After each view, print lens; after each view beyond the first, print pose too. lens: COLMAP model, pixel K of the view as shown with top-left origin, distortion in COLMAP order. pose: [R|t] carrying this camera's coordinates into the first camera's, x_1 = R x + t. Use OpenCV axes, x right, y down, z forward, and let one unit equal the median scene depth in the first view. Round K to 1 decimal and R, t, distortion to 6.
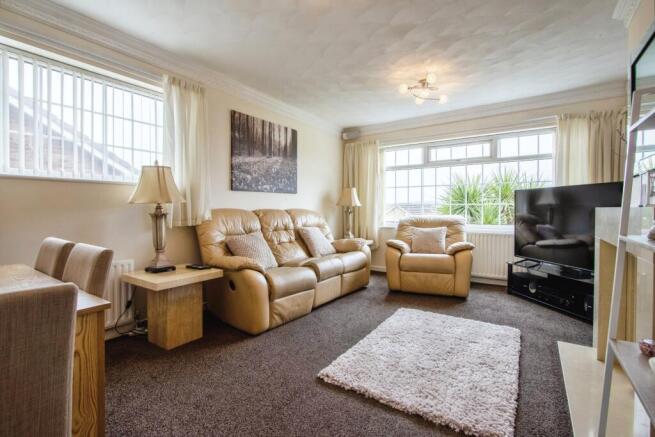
lens RADIAL K [[300.4, 0, 323.0], [0, 300.4, 214.0], [0, 0, 1]] dist [-0.010883, -0.000497]
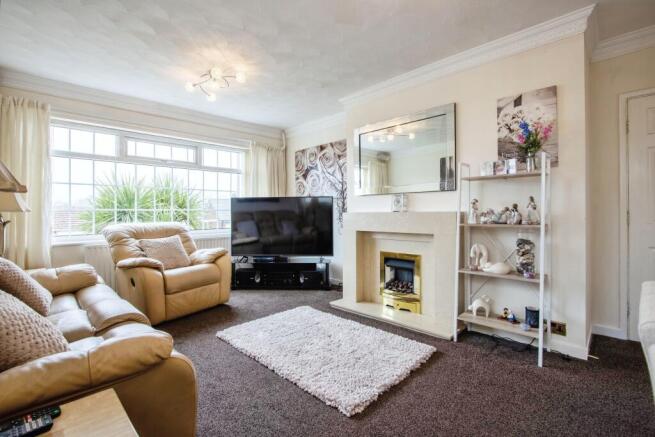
lens RADIAL K [[300.4, 0, 322.4], [0, 300.4, 215.4], [0, 0, 1]] dist [-0.010883, -0.000497]
pose [[0.194436, -0.009306, 0.980871, -0.415895], [0.023699, 0.999708, 0.004787, -0.009931], [-0.980629, 0.022315, 0.194600, 0.446938]]
